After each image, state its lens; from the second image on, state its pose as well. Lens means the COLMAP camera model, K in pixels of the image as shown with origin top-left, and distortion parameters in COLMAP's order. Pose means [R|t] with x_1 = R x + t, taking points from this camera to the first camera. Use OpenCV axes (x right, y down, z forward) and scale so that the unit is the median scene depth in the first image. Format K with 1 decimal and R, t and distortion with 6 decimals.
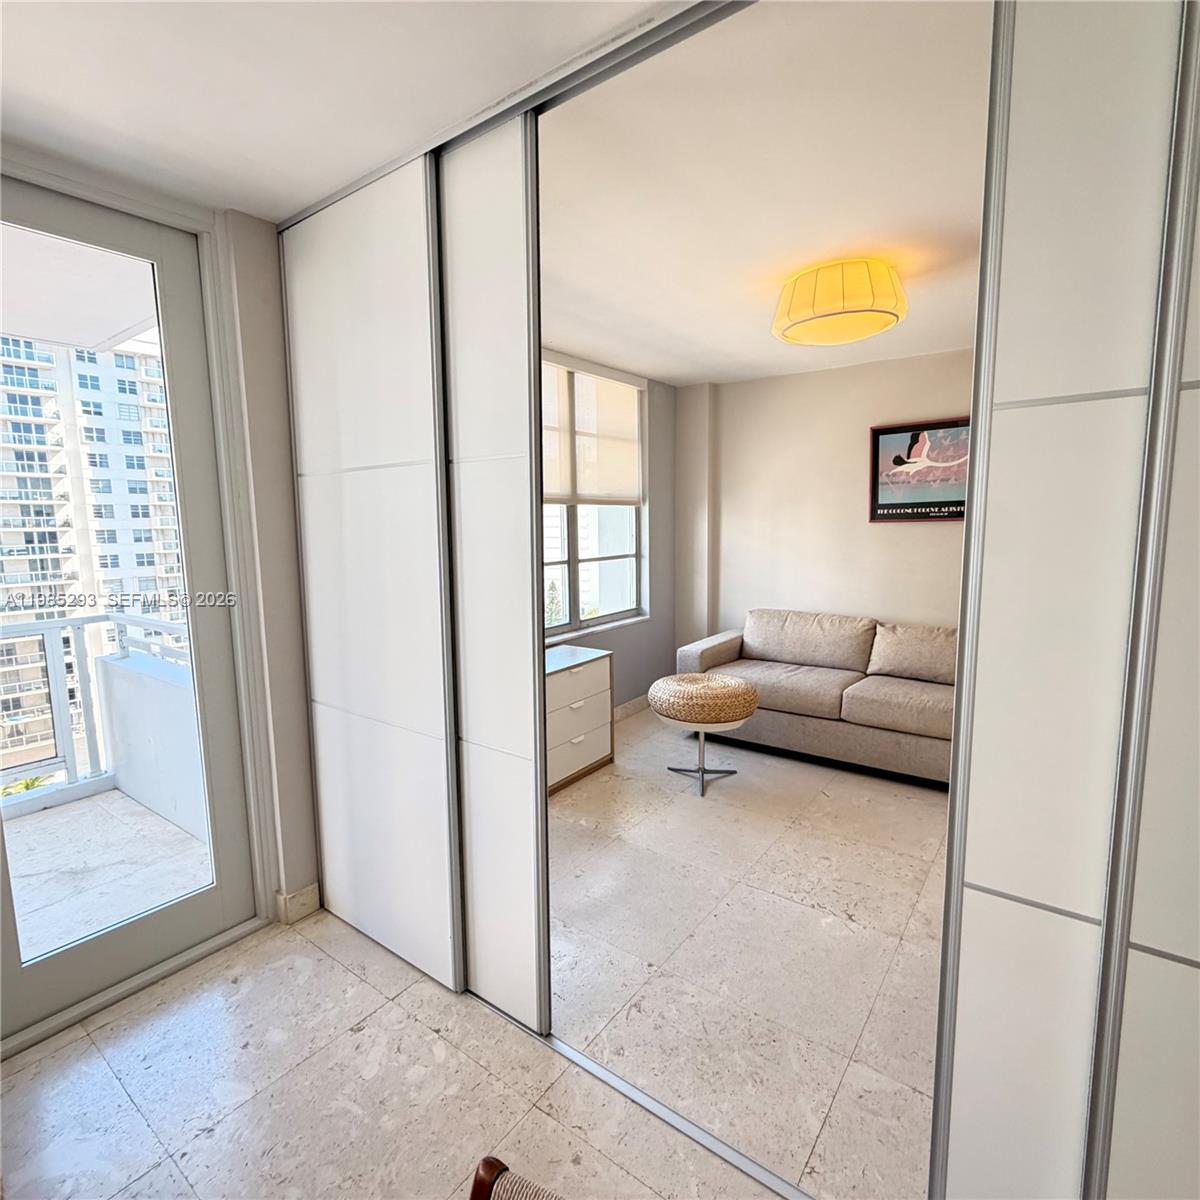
lens RADIAL K [[640.0, 0, 595.3], [0, 640.0, 601.0], [0, 0, 1]] dist [0.000884, 0.000671]
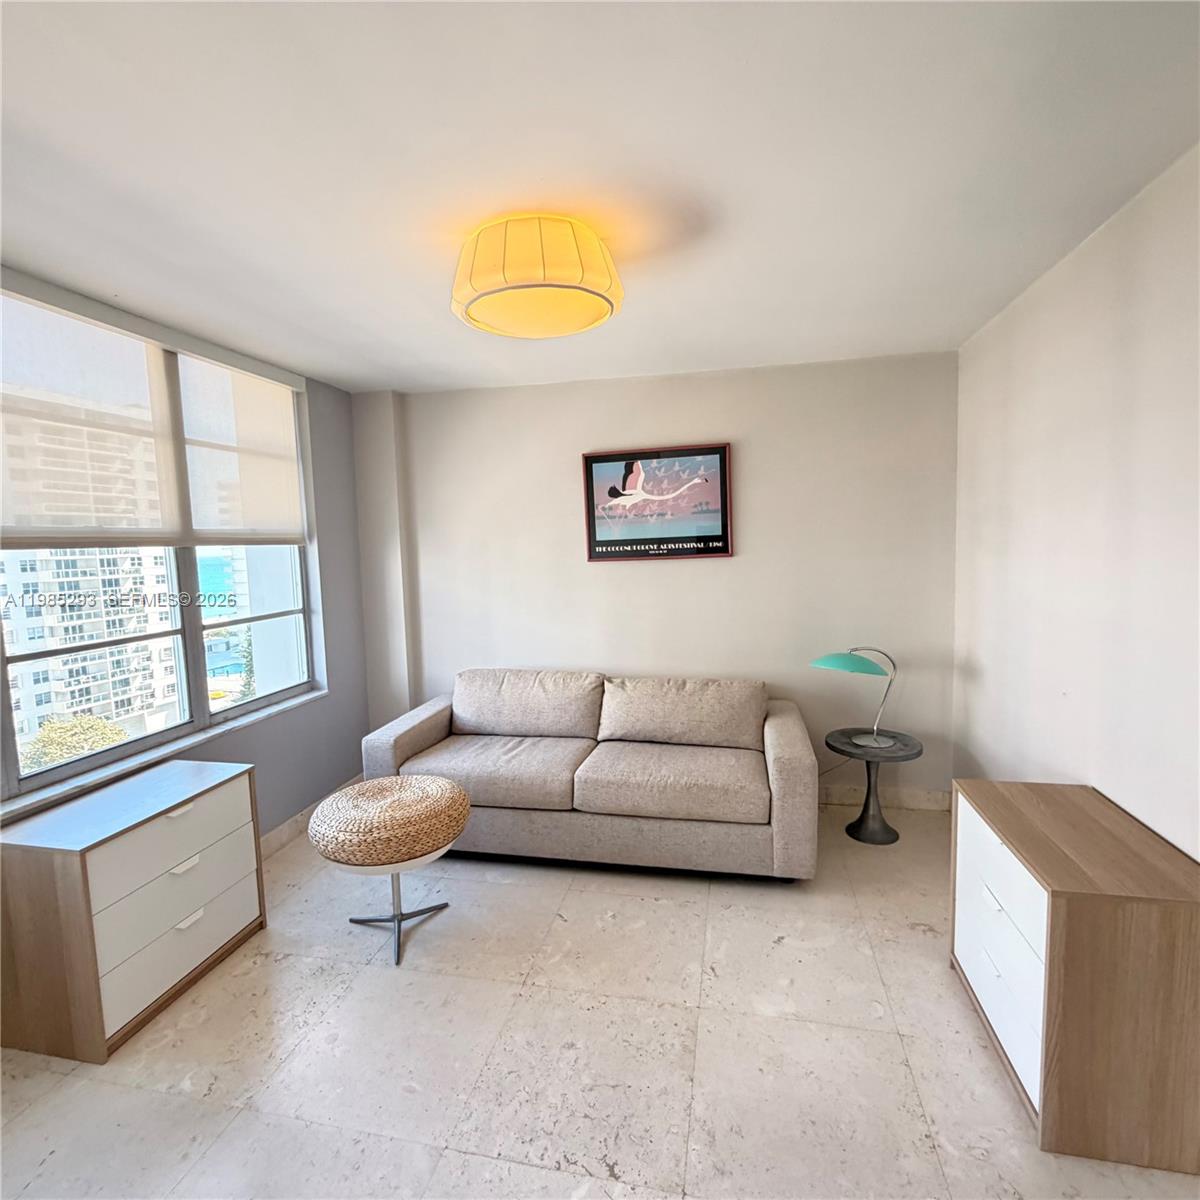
lens RADIAL K [[640.0, 0, 595.3], [0, 640.0, 601.0], [0, 0, 1]] dist [0.000884, 0.000671]
pose [[0.910389, -0.047842, 0.410978, 0.081570], [0.065633, 0.997414, -0.029280, -0.046676], [-0.408515, 0.053629, 0.911175, 0.219265]]
